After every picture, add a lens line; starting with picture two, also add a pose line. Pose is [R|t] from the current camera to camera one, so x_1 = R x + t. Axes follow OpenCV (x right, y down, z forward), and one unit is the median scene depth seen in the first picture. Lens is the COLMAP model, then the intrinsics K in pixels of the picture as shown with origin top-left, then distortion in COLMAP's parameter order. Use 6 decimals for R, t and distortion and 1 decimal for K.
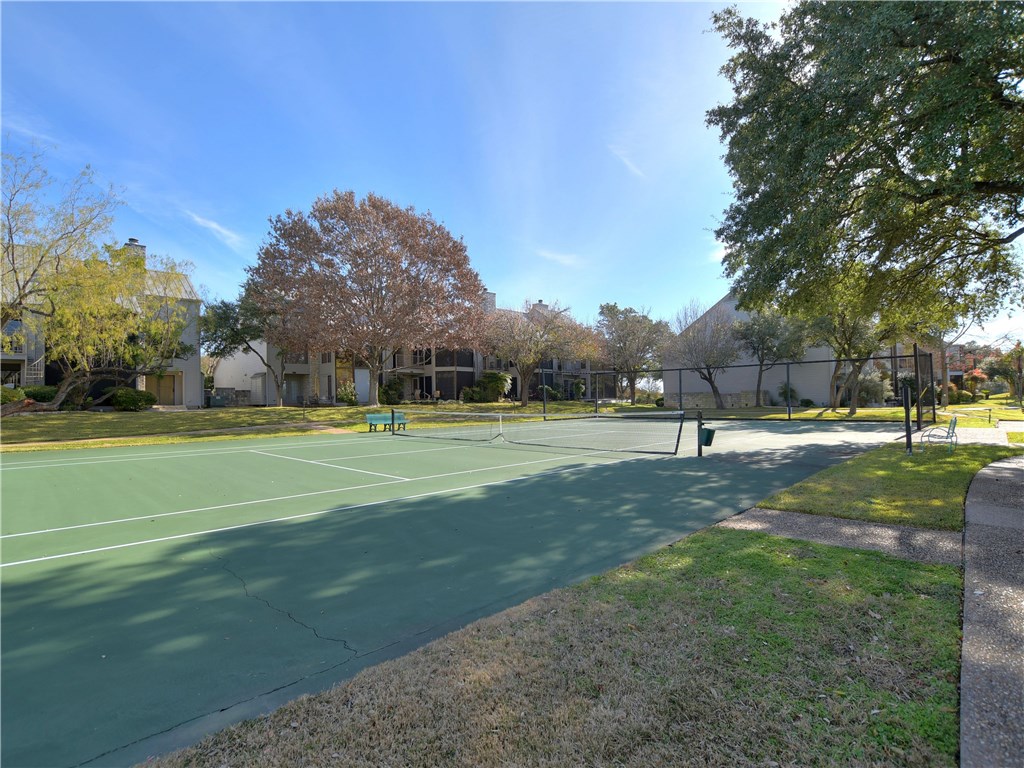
lens RADIAL K [[532.0, 0, 512.0], [0, 532.0, 384.0], [0, 0, 1]] dist [-0.001304, -0.000165]
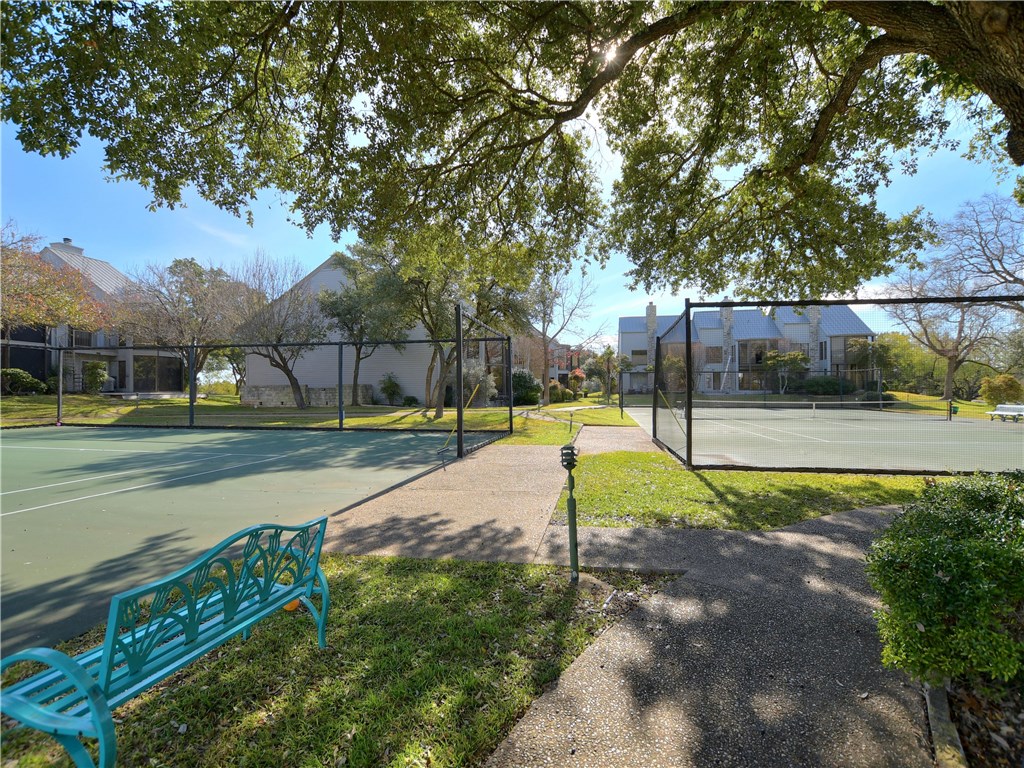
lens RADIAL K [[532.0, 0, 512.0], [0, 532.0, 384.0], [0, 0, 1]] dist [-0.001304, -0.000165]
pose [[0.838342, 0.022419, 0.544683, 0.189357], [-0.029218, 0.999566, 0.003828, 0.001702], [-0.544361, -0.019124, 0.838633, 0.185843]]
